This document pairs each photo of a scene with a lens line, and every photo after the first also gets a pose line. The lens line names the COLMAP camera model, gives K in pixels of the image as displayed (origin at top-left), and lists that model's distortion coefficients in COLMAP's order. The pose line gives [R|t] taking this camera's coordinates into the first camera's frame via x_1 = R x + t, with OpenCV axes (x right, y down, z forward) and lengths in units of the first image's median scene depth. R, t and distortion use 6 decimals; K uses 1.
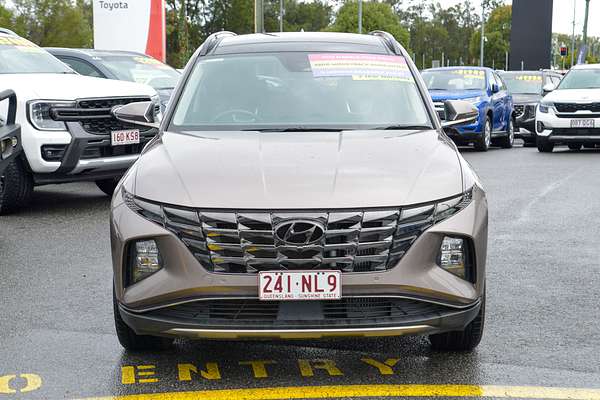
lens RADIAL K [[1002.5, 0, 299.6], [0, 1002.5, 198.4], [0, 0, 1]] dist [0.330048, 0.000000]
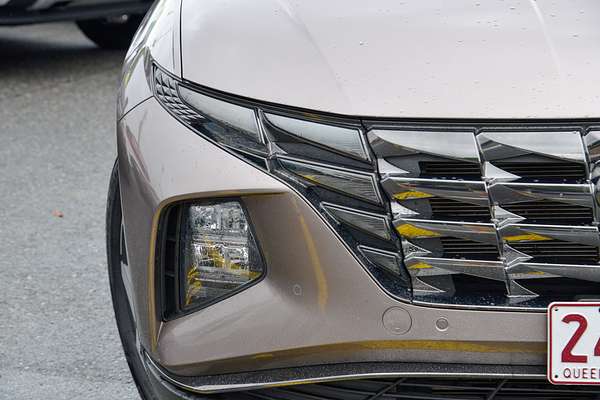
lens RADIAL K [[1410.4, 0, 299.2], [0, 1410.4, 202.4], [0, 0, 1]] dist [0.718084, 0.000000]
pose [[0.998890, -0.002758, -0.047023, -0.100751], [0.007908, 0.993935, 0.109684, -0.015781], [0.046435, -0.109934, 0.992854, 0.502627]]
